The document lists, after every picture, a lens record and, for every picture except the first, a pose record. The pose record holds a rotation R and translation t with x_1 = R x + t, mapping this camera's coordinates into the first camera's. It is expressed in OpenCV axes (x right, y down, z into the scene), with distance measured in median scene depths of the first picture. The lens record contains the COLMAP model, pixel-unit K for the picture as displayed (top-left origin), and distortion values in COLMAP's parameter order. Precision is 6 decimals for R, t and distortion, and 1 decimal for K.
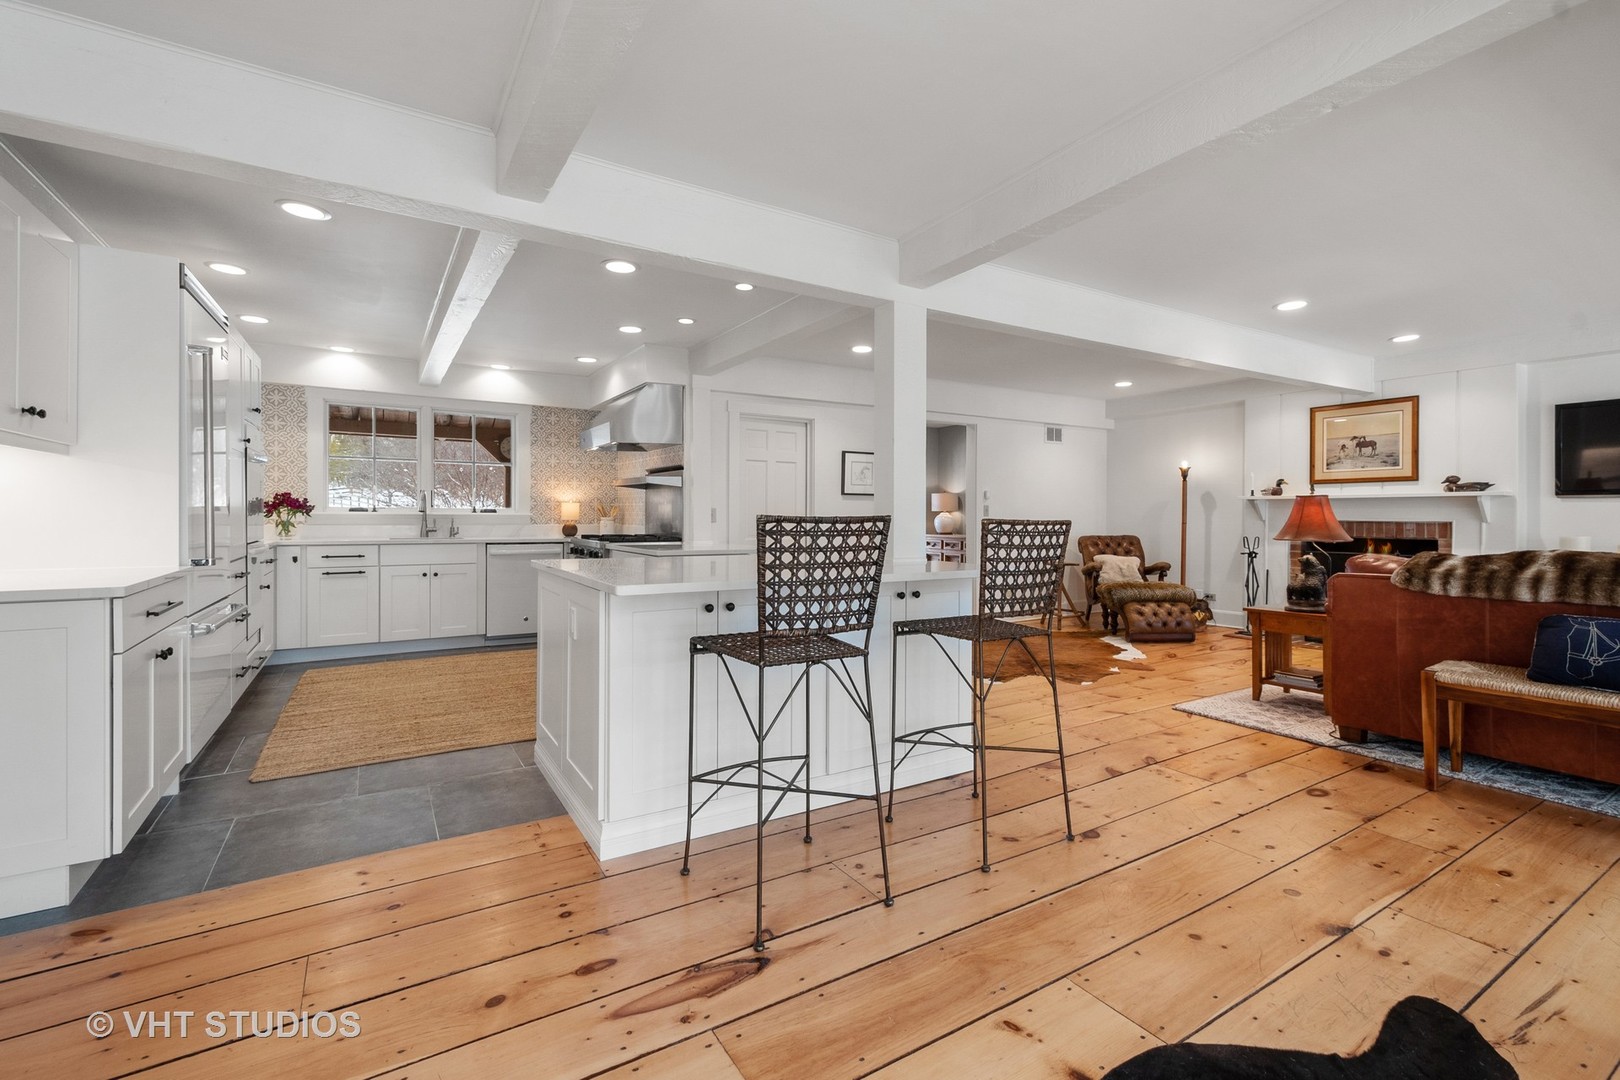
lens RADIAL K [[715.3, 0, 830.4], [0, 715.3, 519.2], [0, 0, 1]] dist [0.002600, -0.000658]
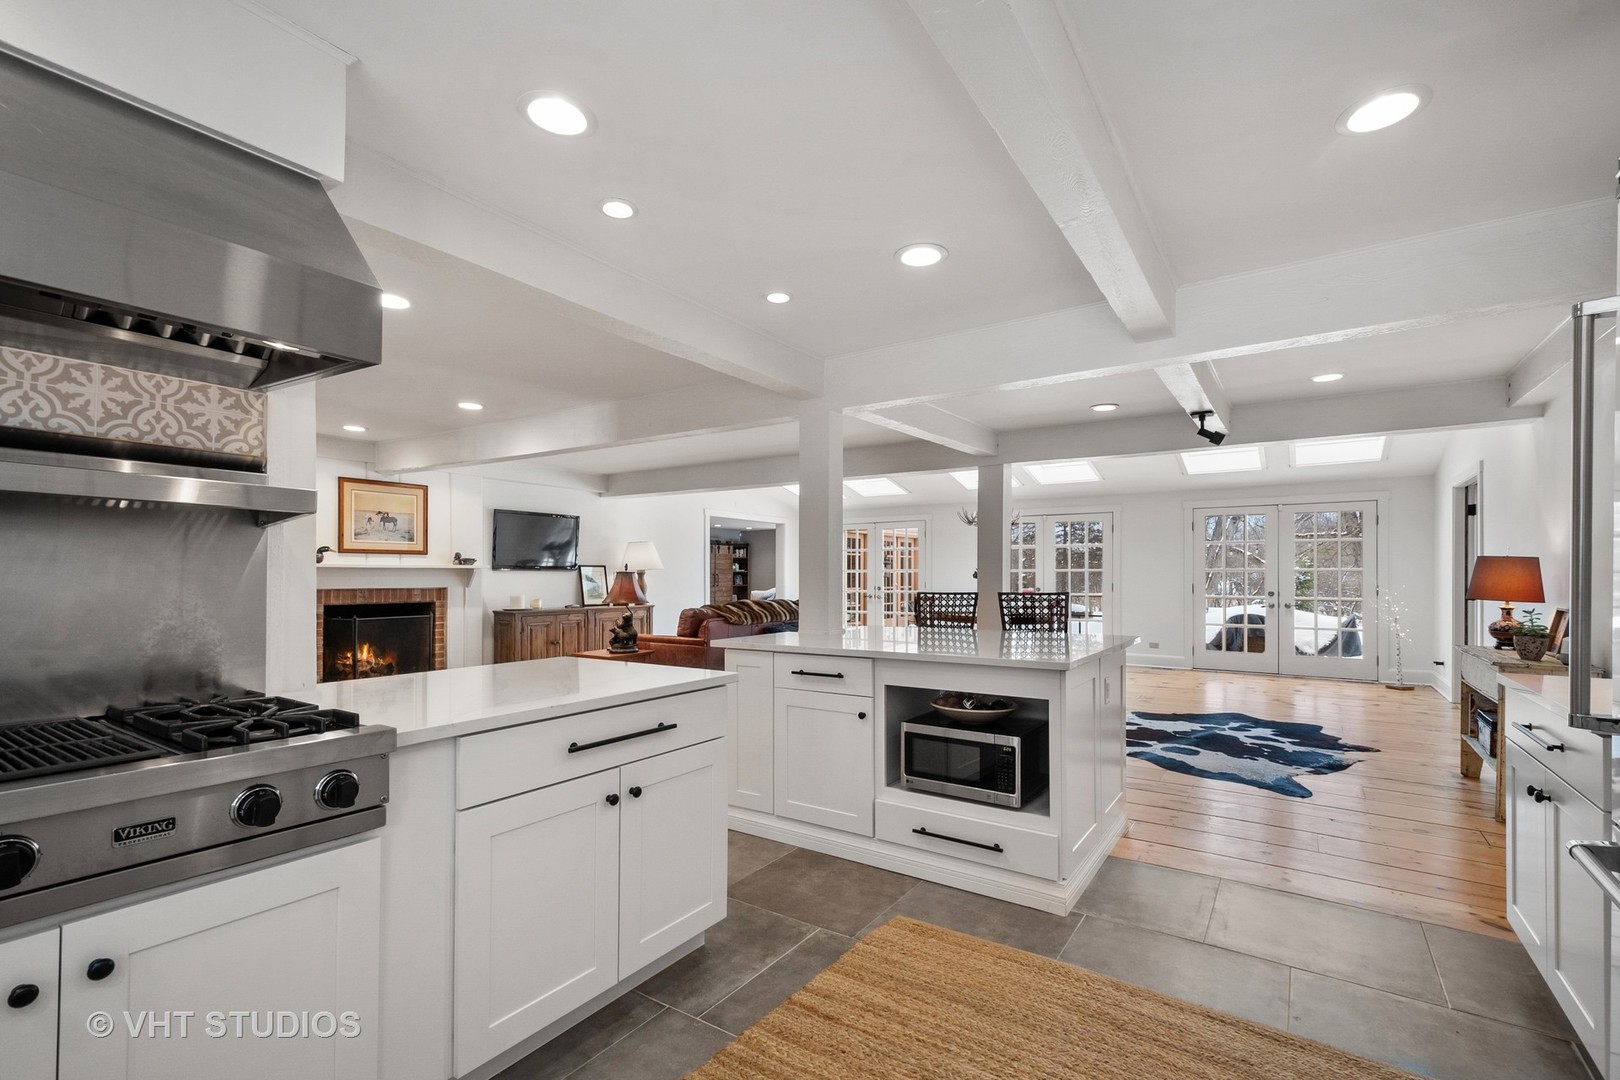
lens RADIAL K [[715.3, 0, 816.1], [0, 715.3, 569.4], [0, 0, 1]] dist [0.002600, -0.000658]
pose [[-0.393499, 0.002871, 0.919320, -0.573359], [0.002523, 0.999995, -0.002043, -0.024199], [-0.919321, 0.001515, -0.393504, 0.868681]]
